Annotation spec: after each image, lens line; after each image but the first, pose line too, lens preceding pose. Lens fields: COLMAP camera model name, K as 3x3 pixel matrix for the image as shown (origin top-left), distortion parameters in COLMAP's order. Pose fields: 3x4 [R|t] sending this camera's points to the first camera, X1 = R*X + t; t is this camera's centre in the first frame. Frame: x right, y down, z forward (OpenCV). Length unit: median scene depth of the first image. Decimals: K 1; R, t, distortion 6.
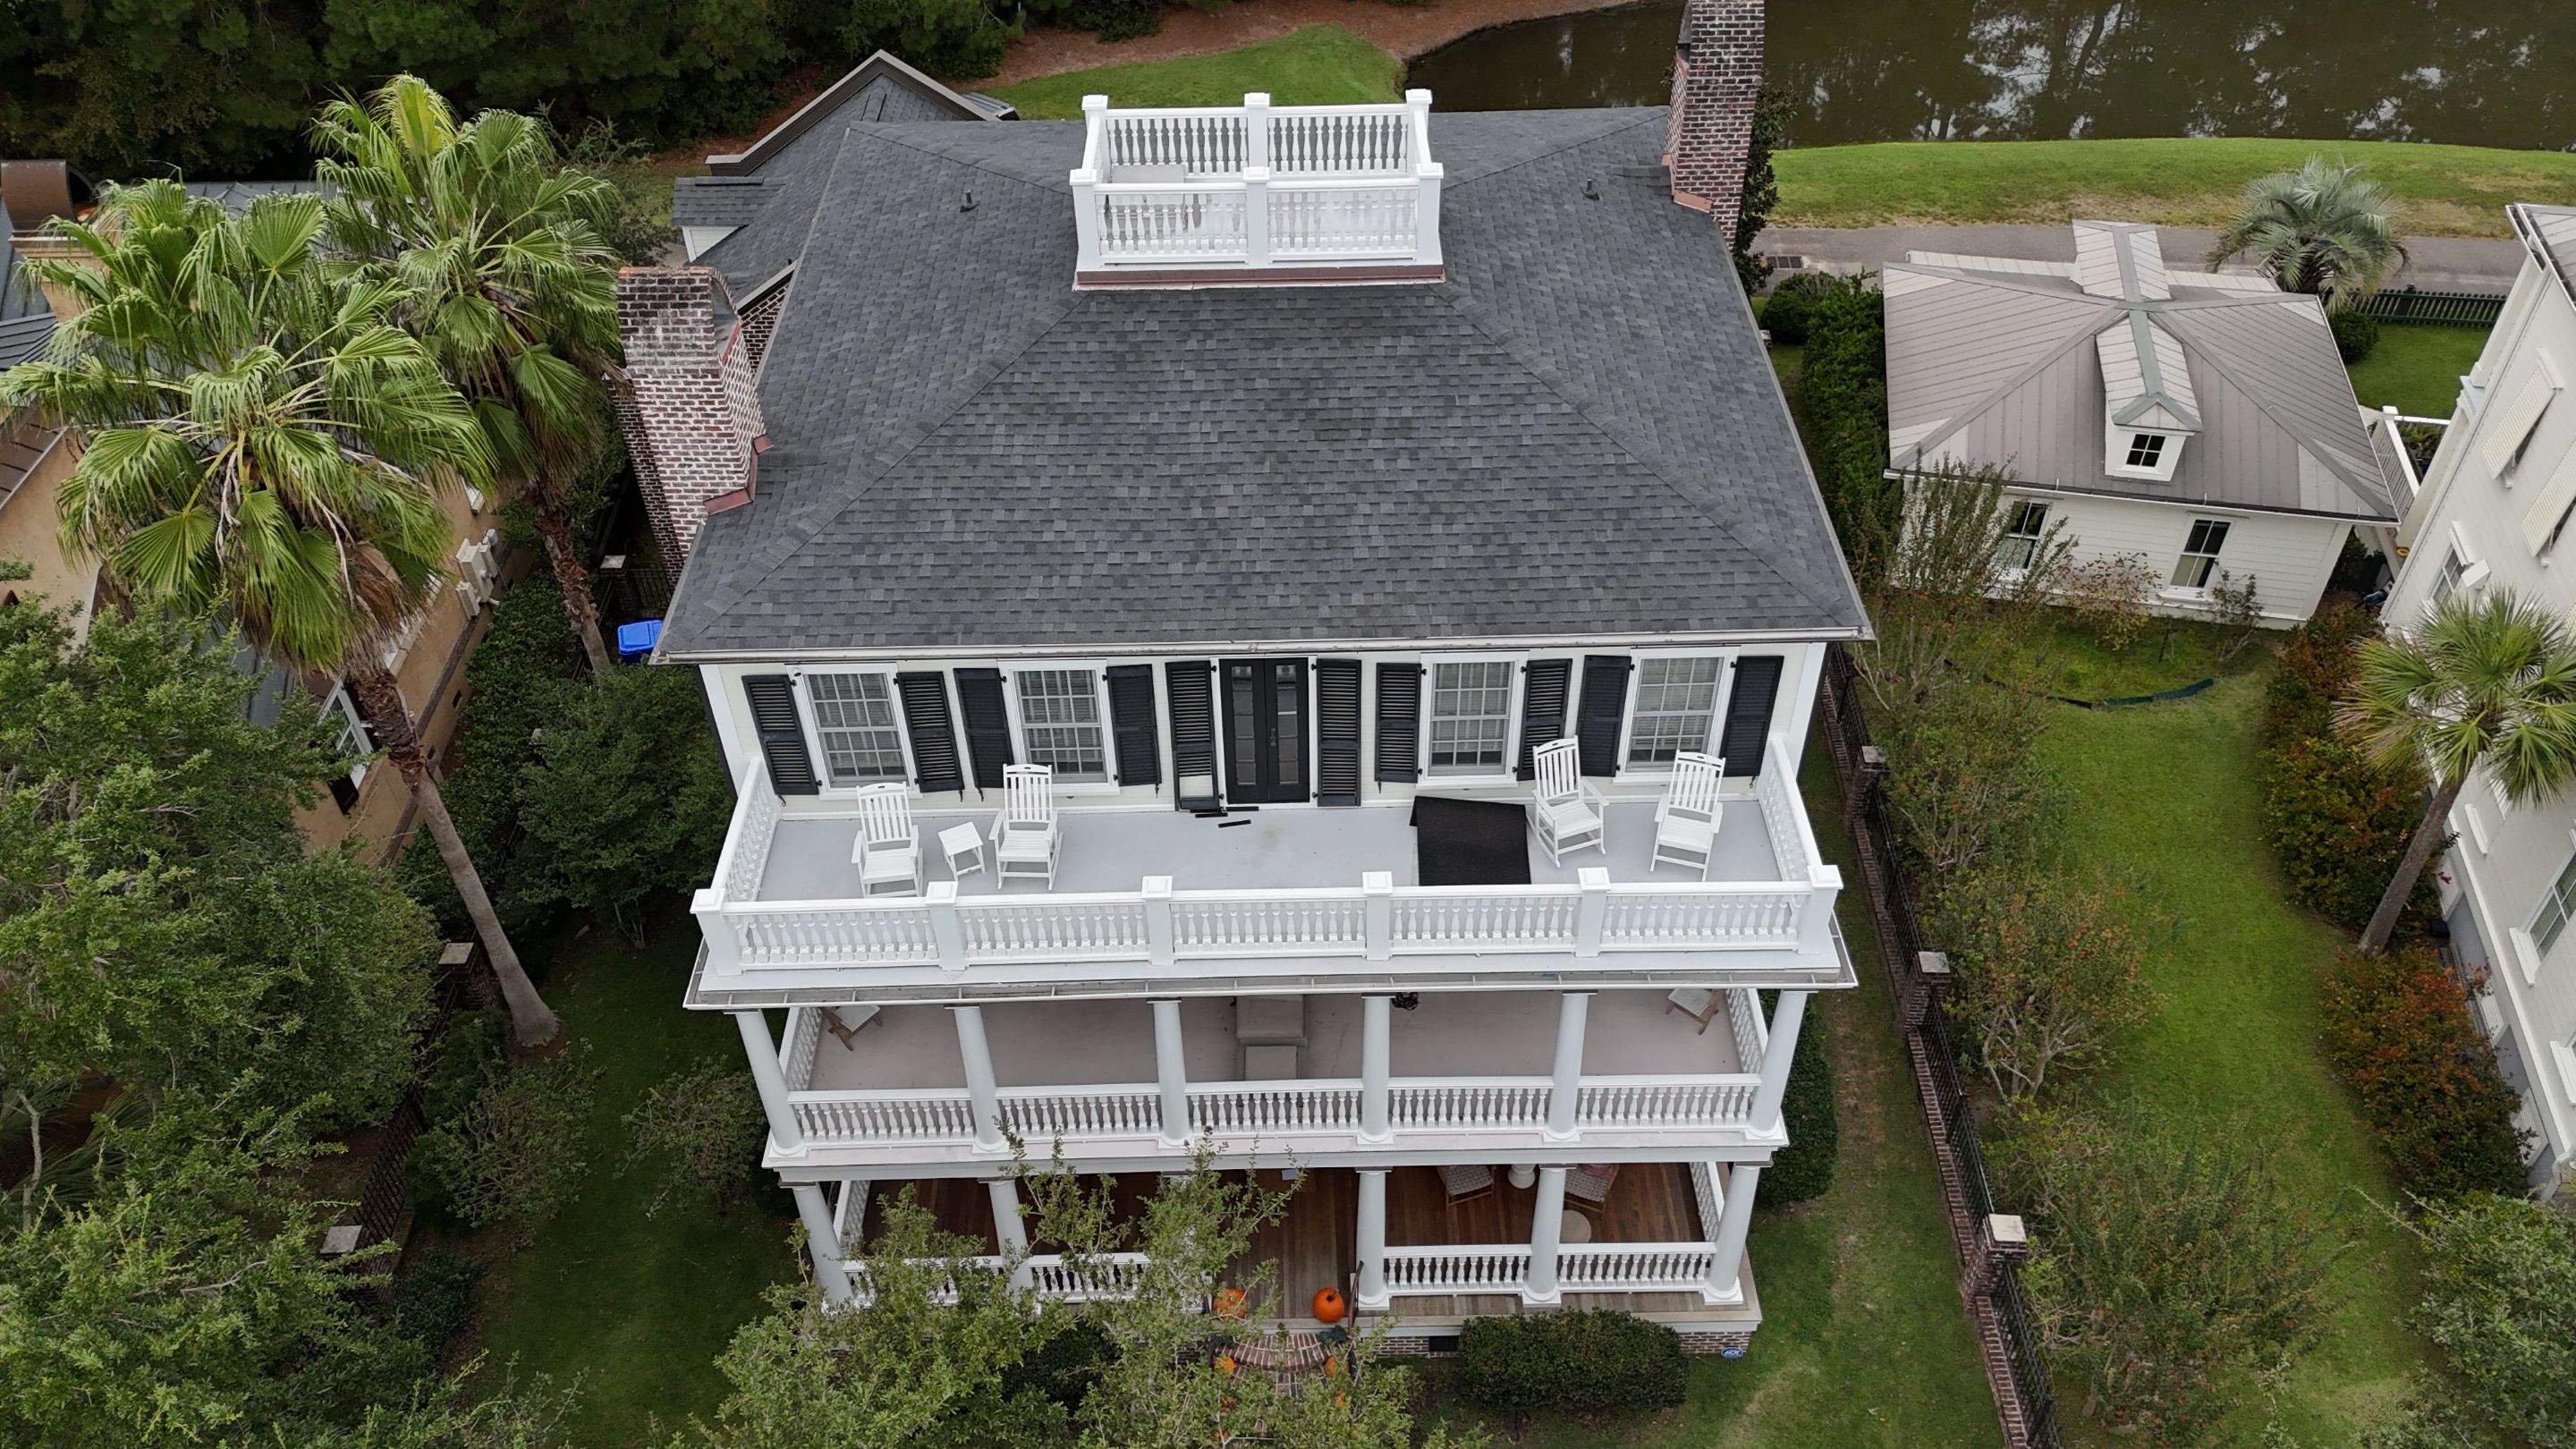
lens RADIAL K [[1843.5, 0, 1299.4], [0, 1843.5, 762.5], [0, 0, 1]] dist [0.057296, -0.083244]
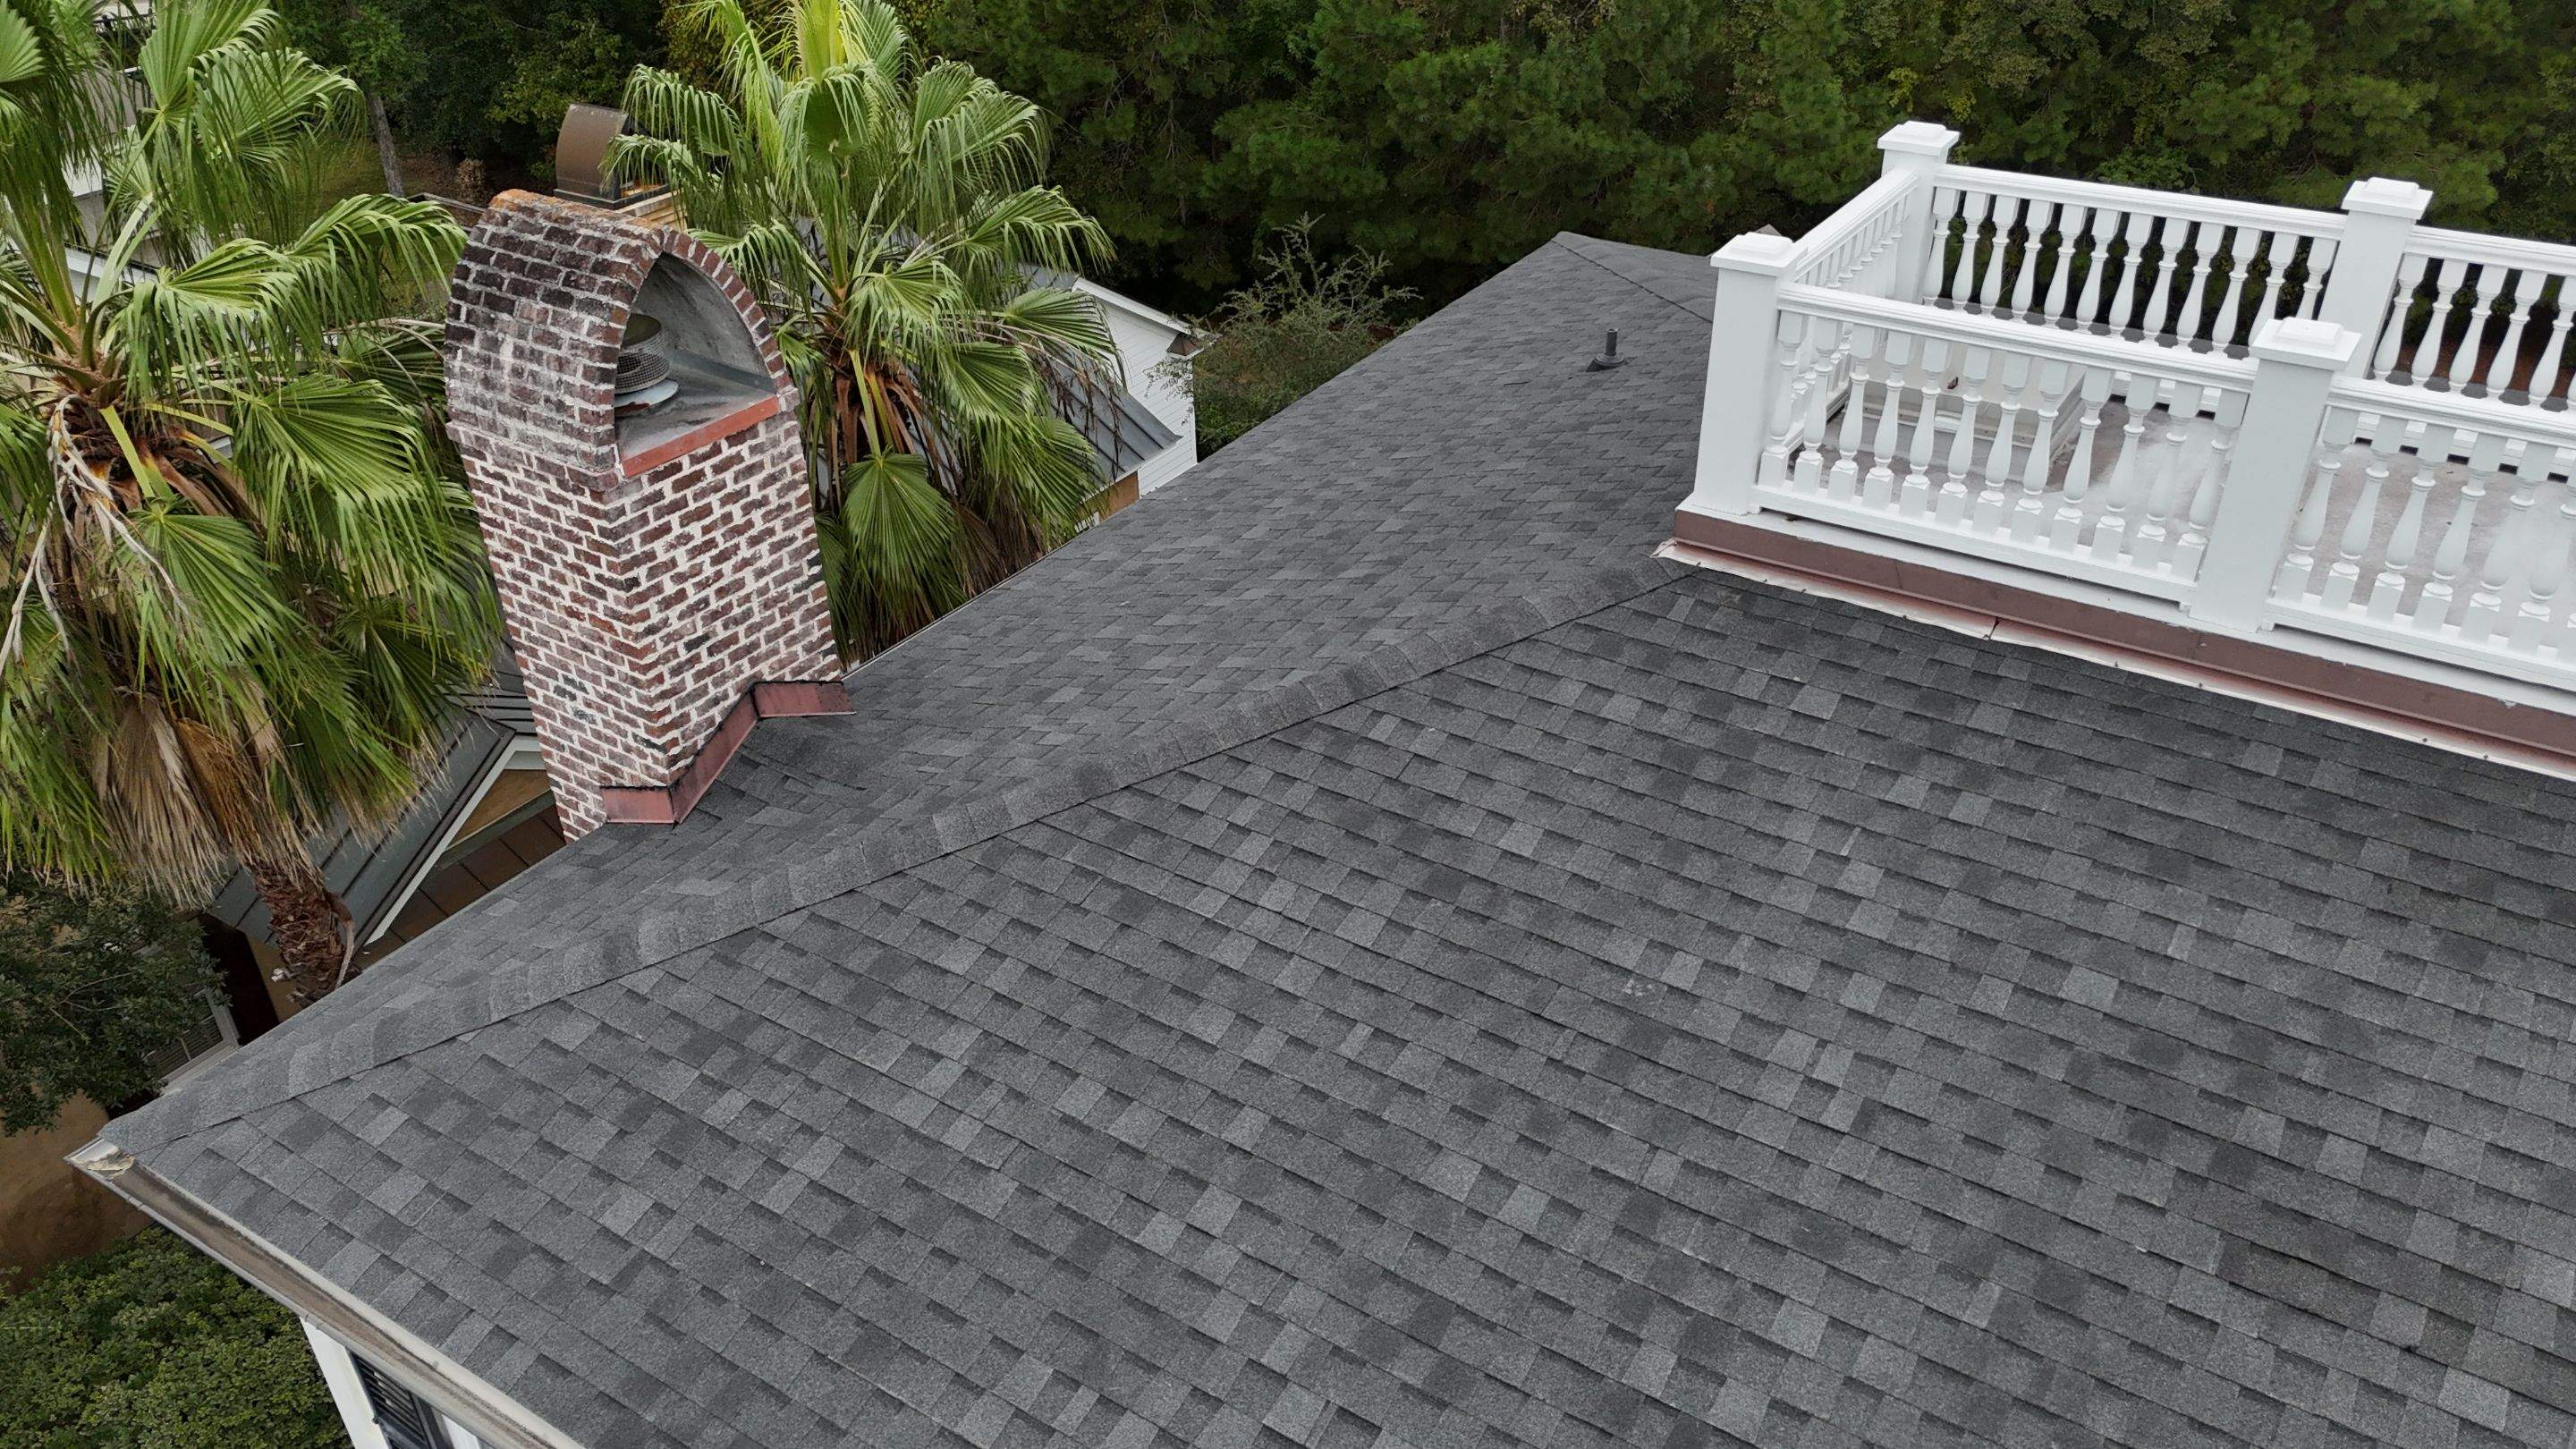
lens RADIAL K [[1884.6, 0, 1288.0], [0, 1884.6, 724.5], [0, 0, 1]] dist [0.085962, -0.081907]
pose [[0.833270, 0.290352, -0.470486, 0.004104], [-0.372263, 0.923833, -0.089183, -0.168848], [0.408756, 0.249458, 0.877889, 0.670346]]
